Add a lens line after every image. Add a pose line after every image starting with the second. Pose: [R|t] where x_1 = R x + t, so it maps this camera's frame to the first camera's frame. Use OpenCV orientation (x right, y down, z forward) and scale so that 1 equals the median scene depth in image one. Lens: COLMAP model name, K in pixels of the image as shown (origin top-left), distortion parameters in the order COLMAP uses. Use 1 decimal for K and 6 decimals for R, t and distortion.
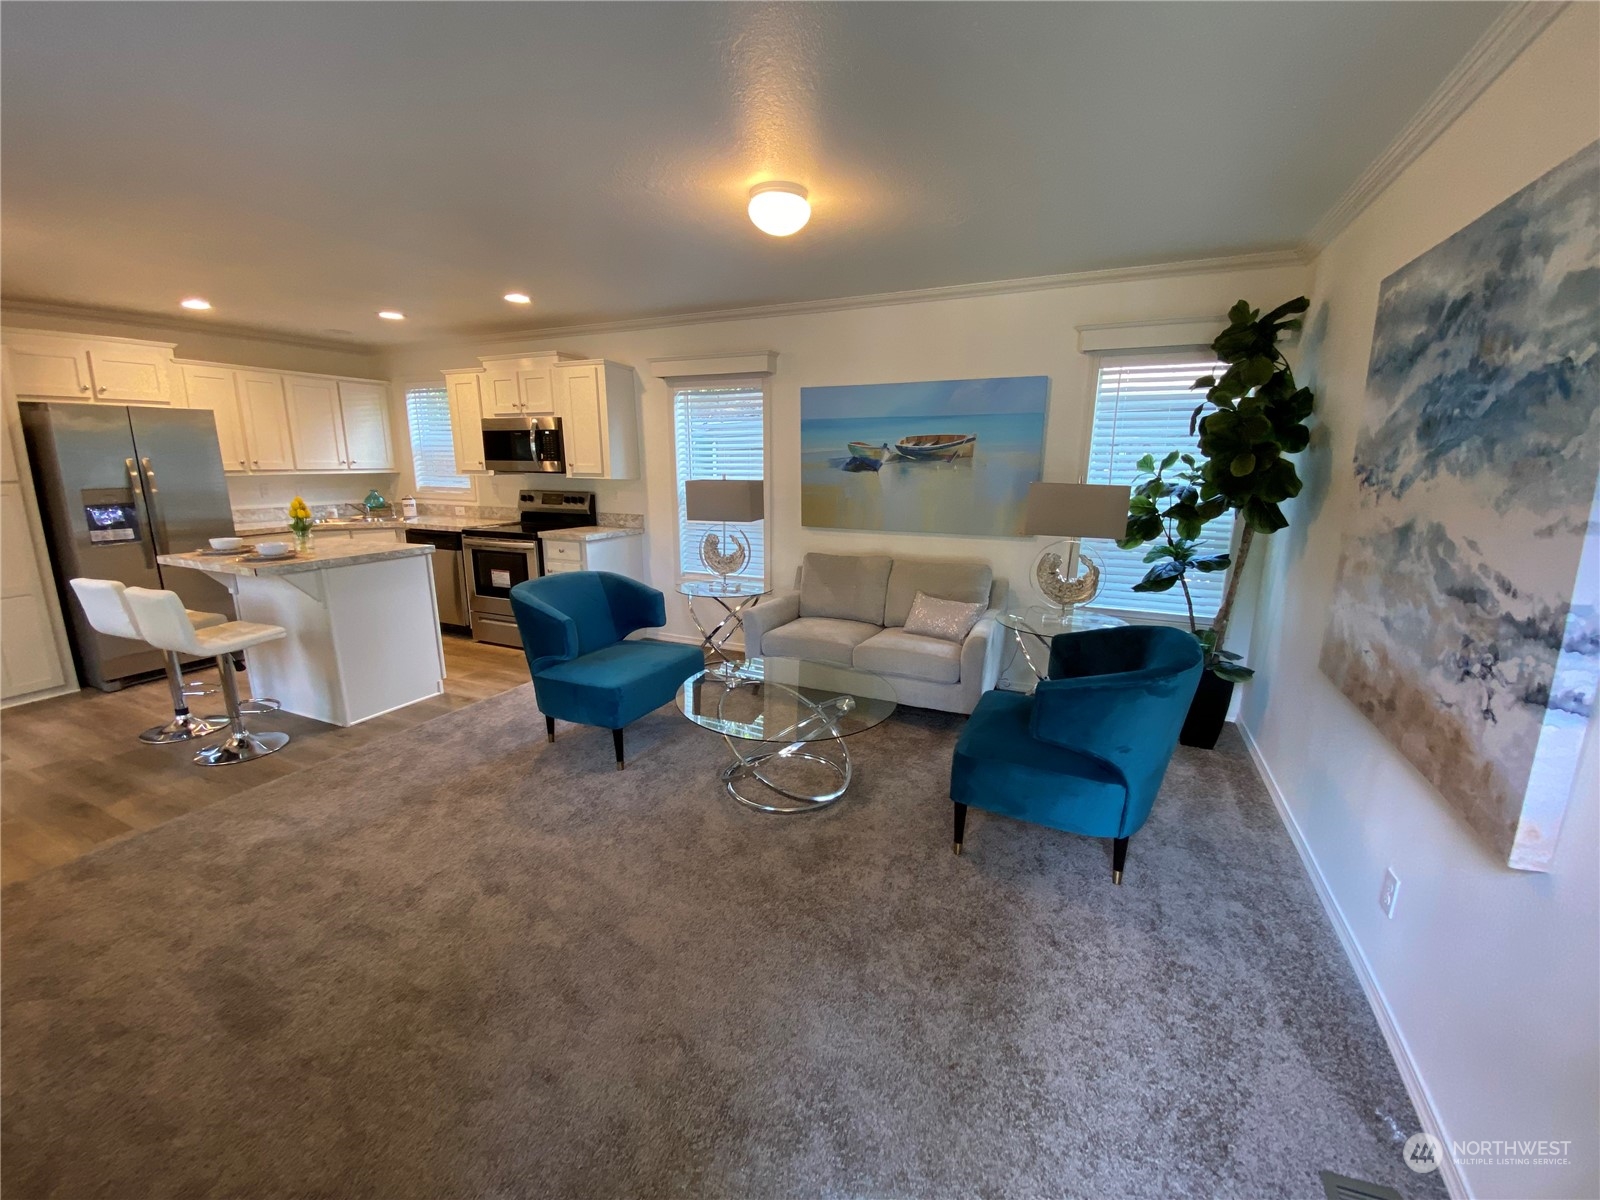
lens RADIAL K [[656.2, 0, 800.0], [0, 656.2, 600.0], [0, 0, 1]] dist [-0.000356, -0.000097]
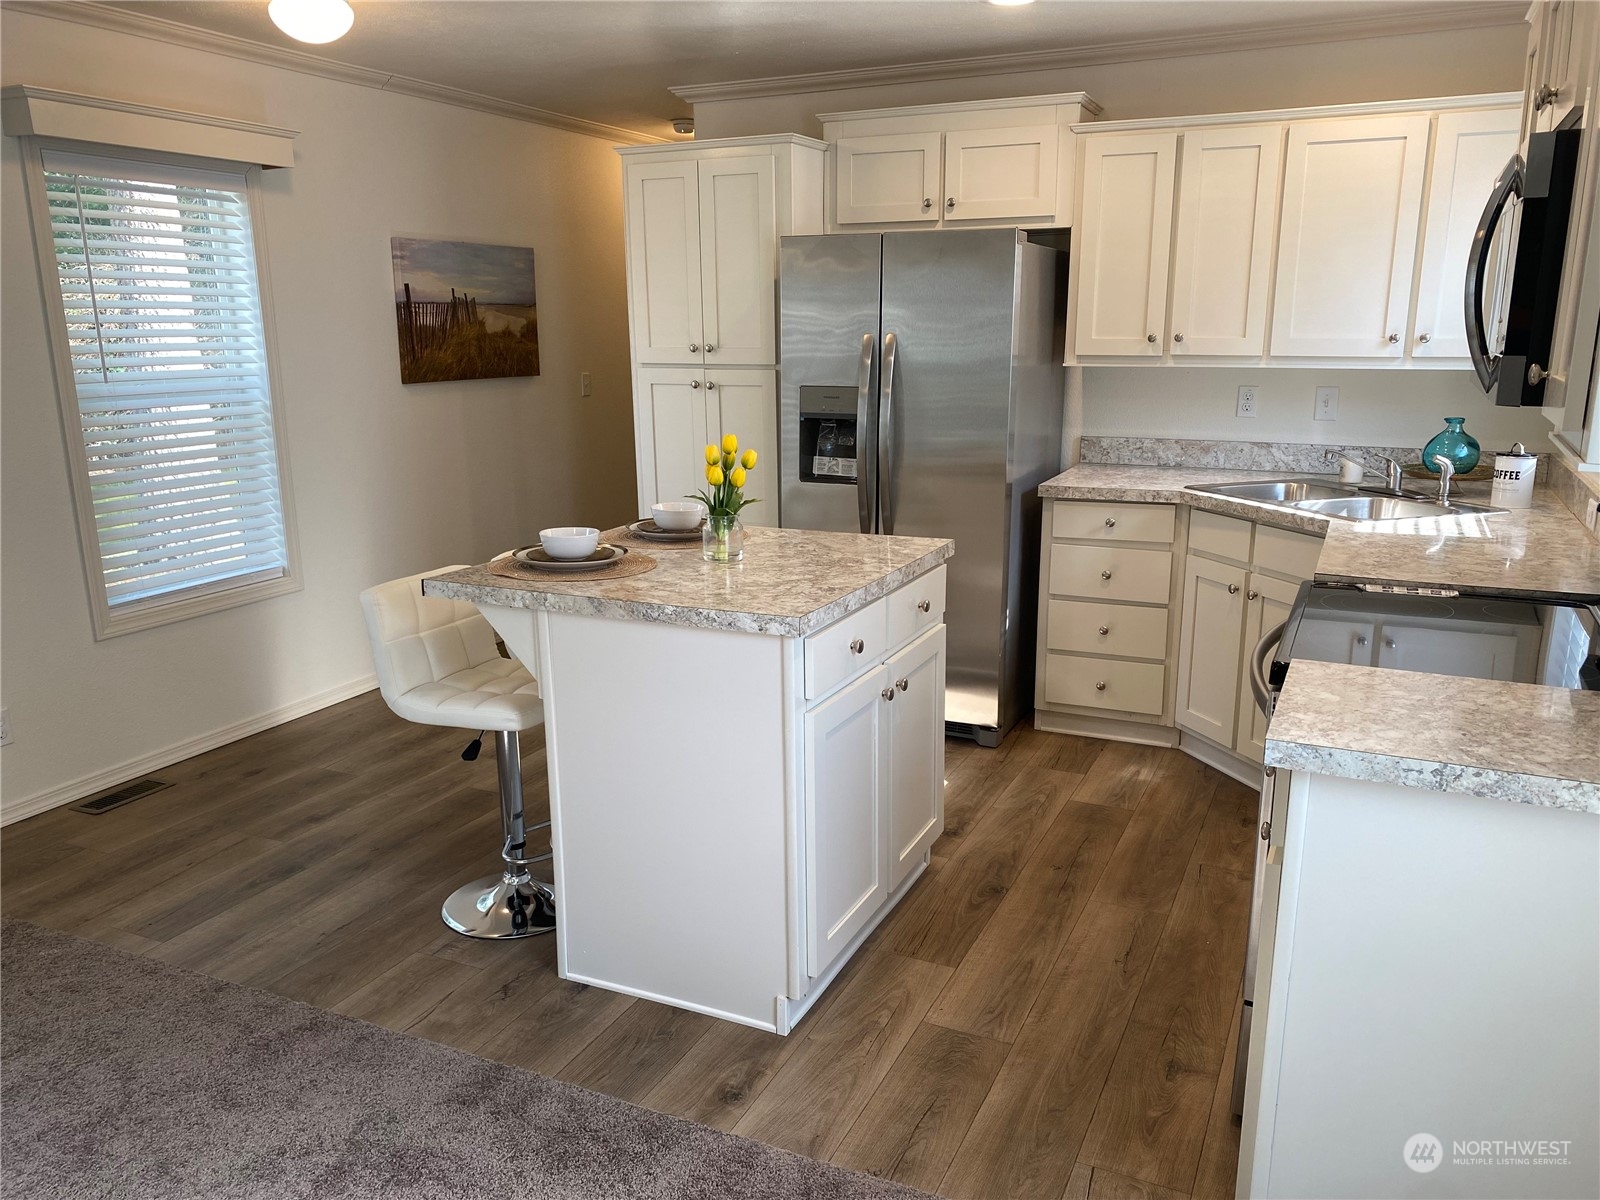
lens RADIAL K [[1255.5, 0, 809.6], [0, 1255.5, 608.9], [0, 0, 1]] dist [0.013247, -0.001406]
pose [[0.003300, 0.236291, -0.971677, 0.043902], [-0.203239, 0.951560, 0.230709, -0.219348], [0.979124, 0.196722, 0.051164, 0.905972]]
